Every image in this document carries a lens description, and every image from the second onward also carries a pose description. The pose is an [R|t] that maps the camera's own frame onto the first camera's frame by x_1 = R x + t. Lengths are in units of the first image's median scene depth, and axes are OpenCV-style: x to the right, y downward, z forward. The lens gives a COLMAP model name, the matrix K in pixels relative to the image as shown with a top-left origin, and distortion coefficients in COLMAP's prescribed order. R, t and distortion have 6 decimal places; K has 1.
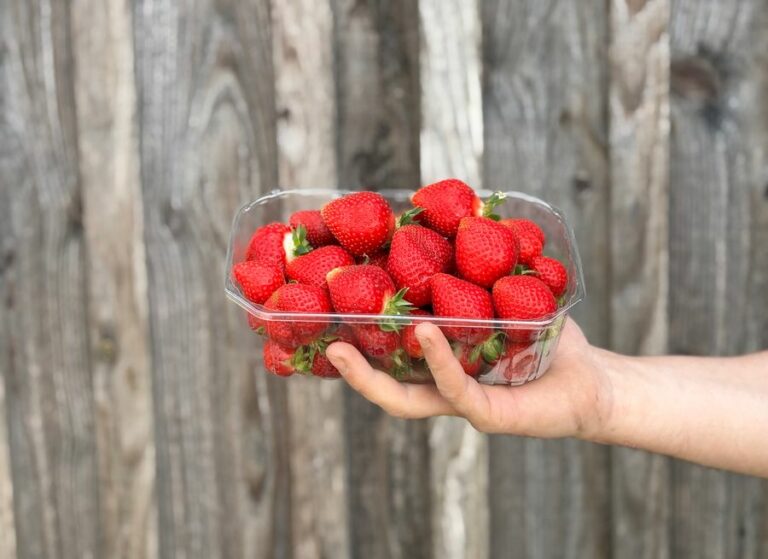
lens RADIAL K [[1205.3, 0, 384.0], [0, 1205.3, 279.5], [0, 0, 1]] dist [0.256793, -1.153320]
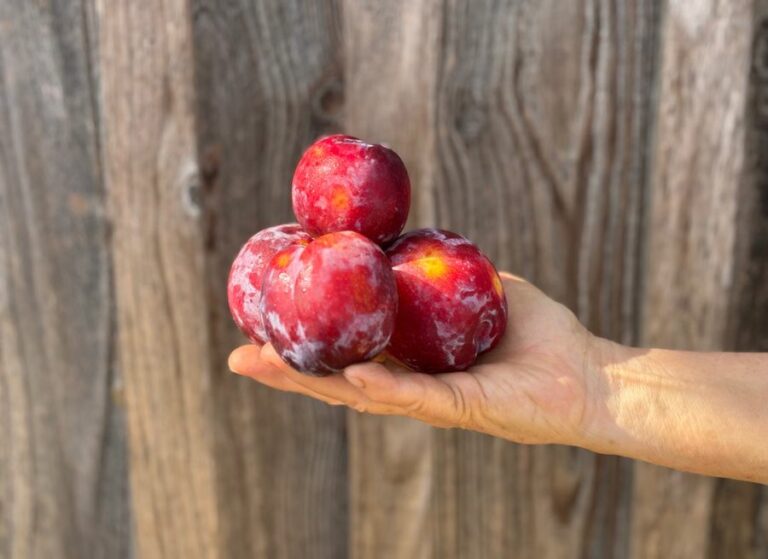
lens RADIAL K [[1205.3, 0, 384.0], [0, 1205.3, 279.5], [0, 0, 1]] dist [0.256793, -1.153320]
pose [[0.993518, -0.006974, 0.113460, -0.297872], [-0.013357, 0.984039, 0.177452, -0.080866], [-0.112887, -0.177817, 0.977567, 0.366303]]
